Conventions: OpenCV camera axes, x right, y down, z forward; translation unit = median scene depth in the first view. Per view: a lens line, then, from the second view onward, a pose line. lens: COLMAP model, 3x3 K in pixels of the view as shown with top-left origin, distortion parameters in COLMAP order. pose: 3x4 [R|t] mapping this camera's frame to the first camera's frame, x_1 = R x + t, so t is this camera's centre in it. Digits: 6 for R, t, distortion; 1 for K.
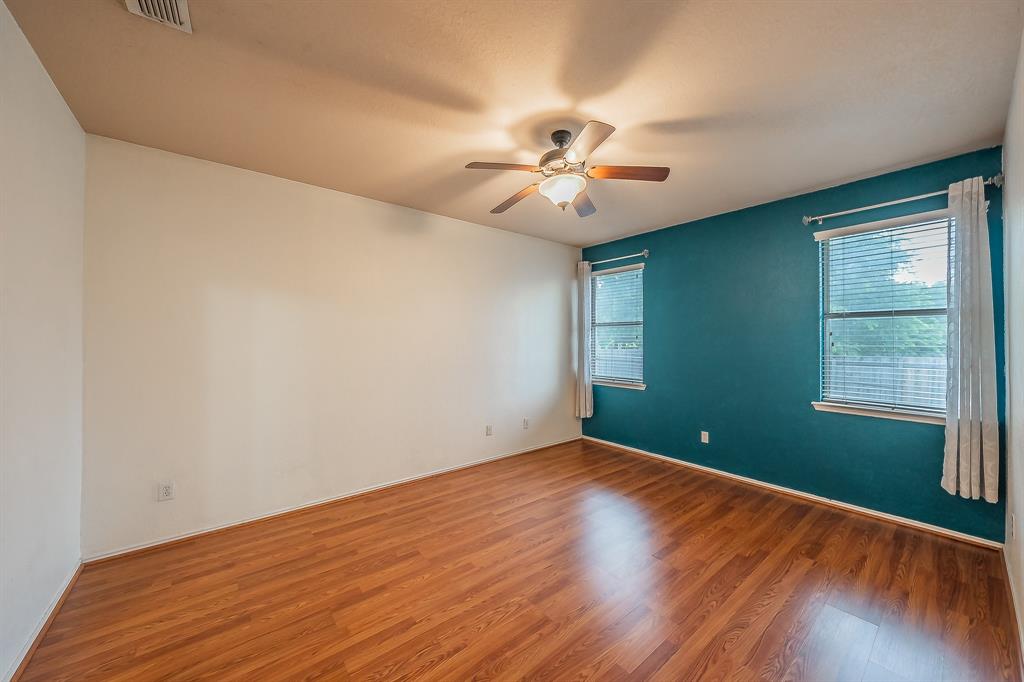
lens RADIAL K [[370.9, 0, 509.0], [0, 370.9, 340.7], [0, 0, 1]] dist [-0.001374, -0.000063]
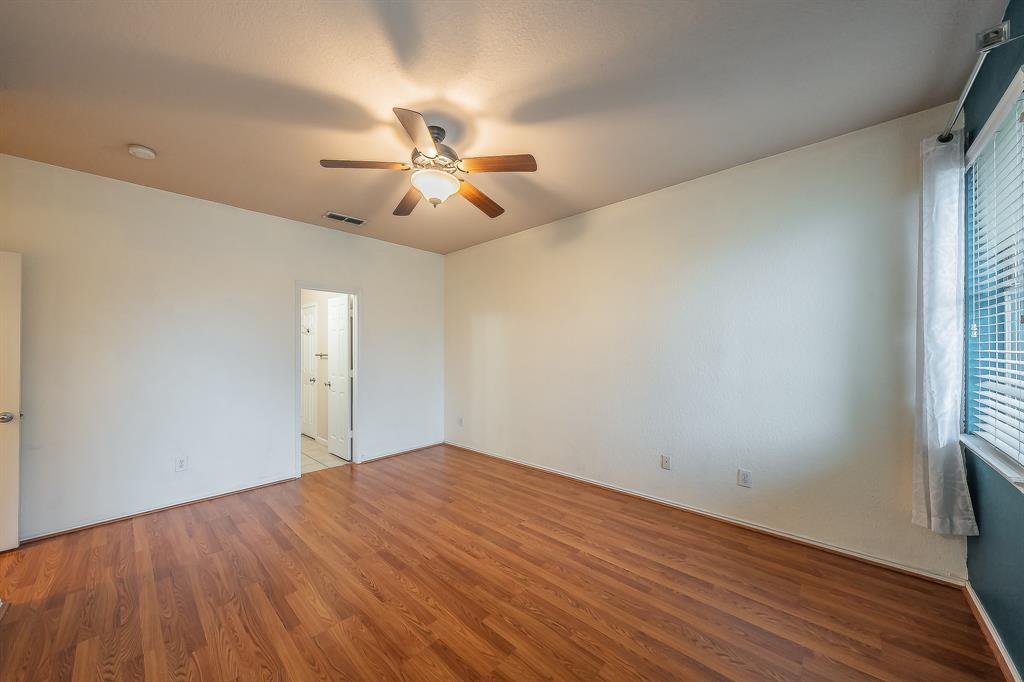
lens RADIAL K [[370.9, 0, 506.9], [0, 370.9, 343.3], [0, 0, 1]] dist [-0.001374, -0.000063]
pose [[0.133442, -0.012857, -0.990973, 0.859186], [0.005694, 0.999909, -0.012206, 0.018872], [0.991040, -0.004013, 0.133503, 0.799692]]
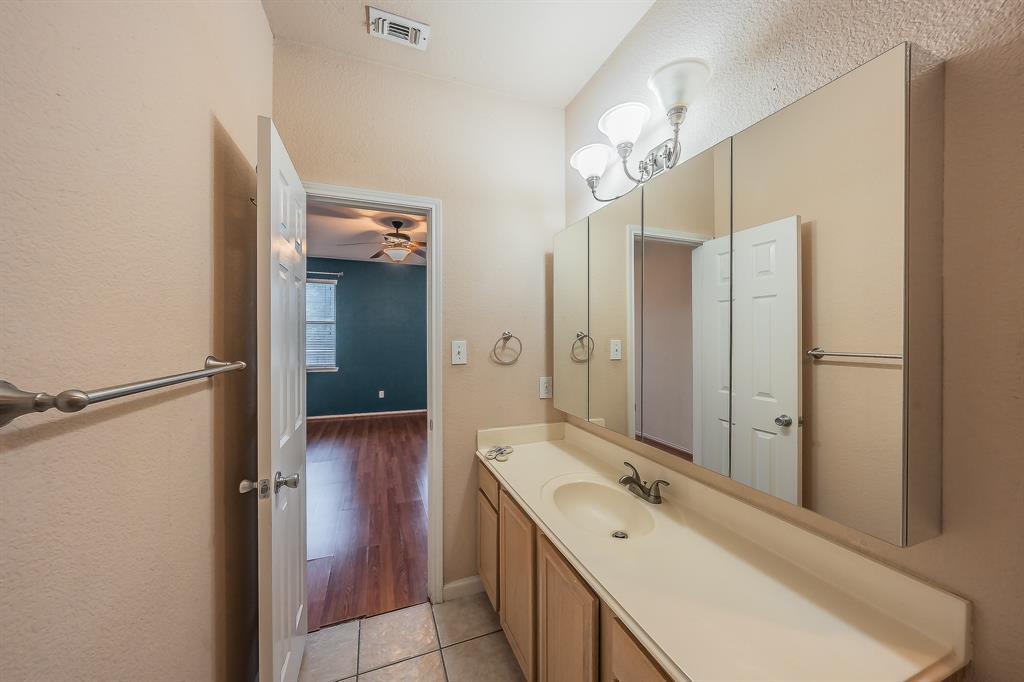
lens RADIAL K [[370.9, 0, 513.5], [0, 370.9, 341.6], [0, 0, 1]] dist [-0.001374, -0.000063]
pose [[0.311454, -0.012668, 0.950177, -1.073770], [-0.002235, 0.999899, 0.014064, 0.000928], [-0.950259, -0.006504, 0.311394, -0.087405]]
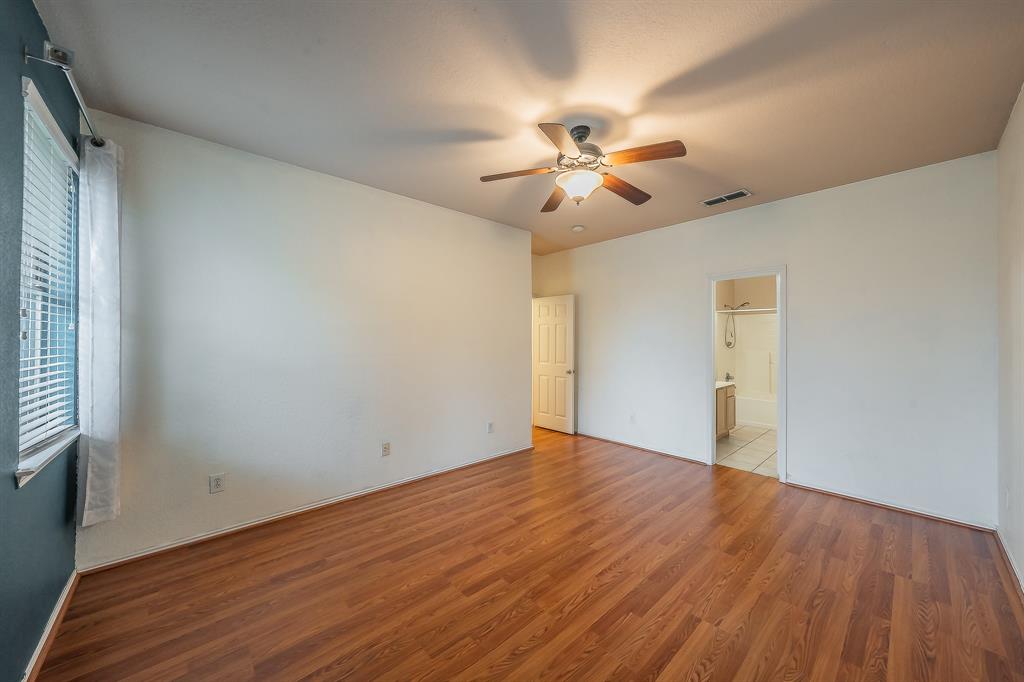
lens RADIAL K [[352.3, 0, 506.2], [0, 352.3, 340.8], [0, 0, 1]] dist [-0.006619, 0.000121]
pose [[-0.998867, 0.000423, -0.047593, 0.294873], [0.000563, 0.999996, -0.002912, 0.016222], [0.047591, -0.002936, -0.998863, 1.478100]]
